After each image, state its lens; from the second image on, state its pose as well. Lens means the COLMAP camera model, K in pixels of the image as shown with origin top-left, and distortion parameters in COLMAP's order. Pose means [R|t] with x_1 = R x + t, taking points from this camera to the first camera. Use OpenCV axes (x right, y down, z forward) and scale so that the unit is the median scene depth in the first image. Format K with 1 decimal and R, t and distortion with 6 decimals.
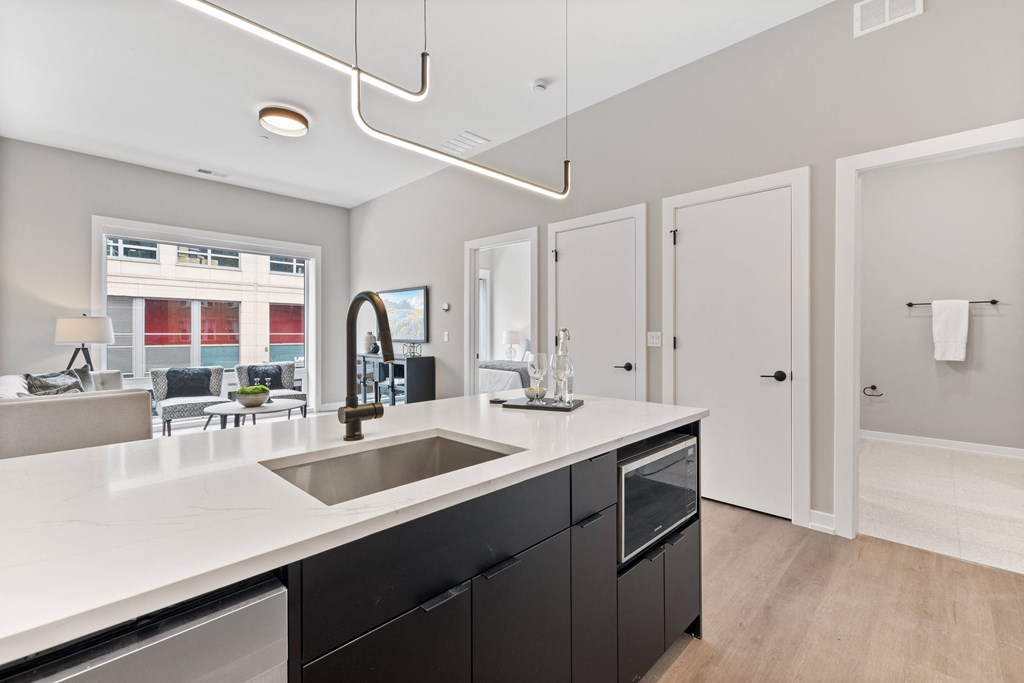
lens RADIAL K [[447.4, 0, 511.1], [0, 447.4, 334.8], [0, 0, 1]] dist [0.000317, -0.000022]
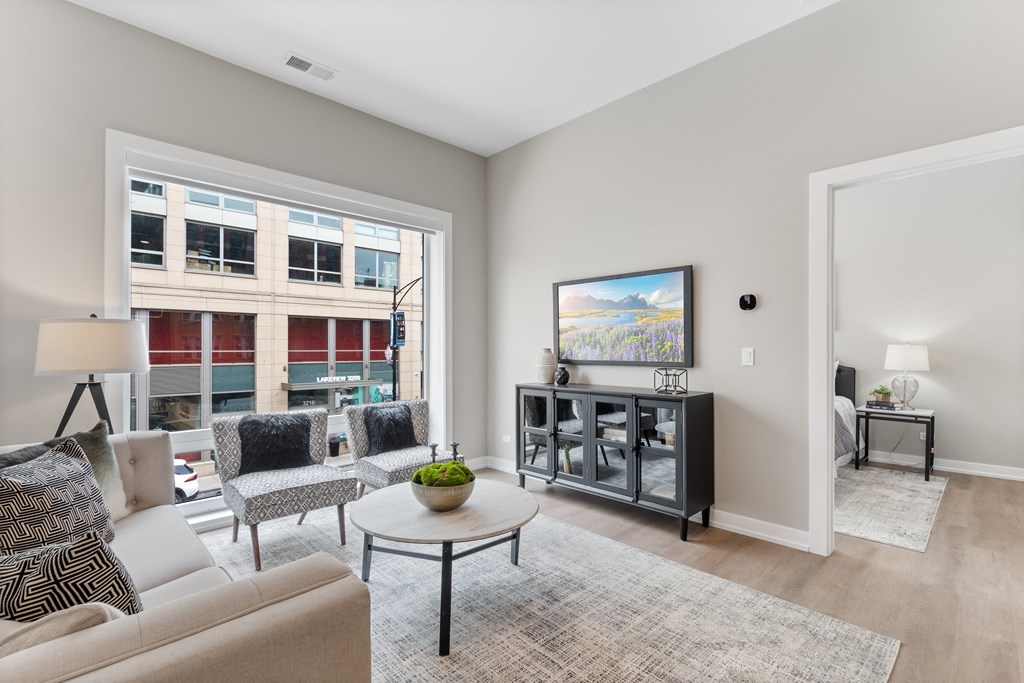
lens RADIAL K [[470.3, 0, 506.4], [0, 470.3, 349.9], [0, 0, 1]] dist [-0.002877, -0.001057]
pose [[0.999720, -0.002933, -0.023461, -0.108826], [0.002882, 0.999993, -0.002193, -0.000889], [0.023467, 0.002125, 0.999722, 0.110560]]
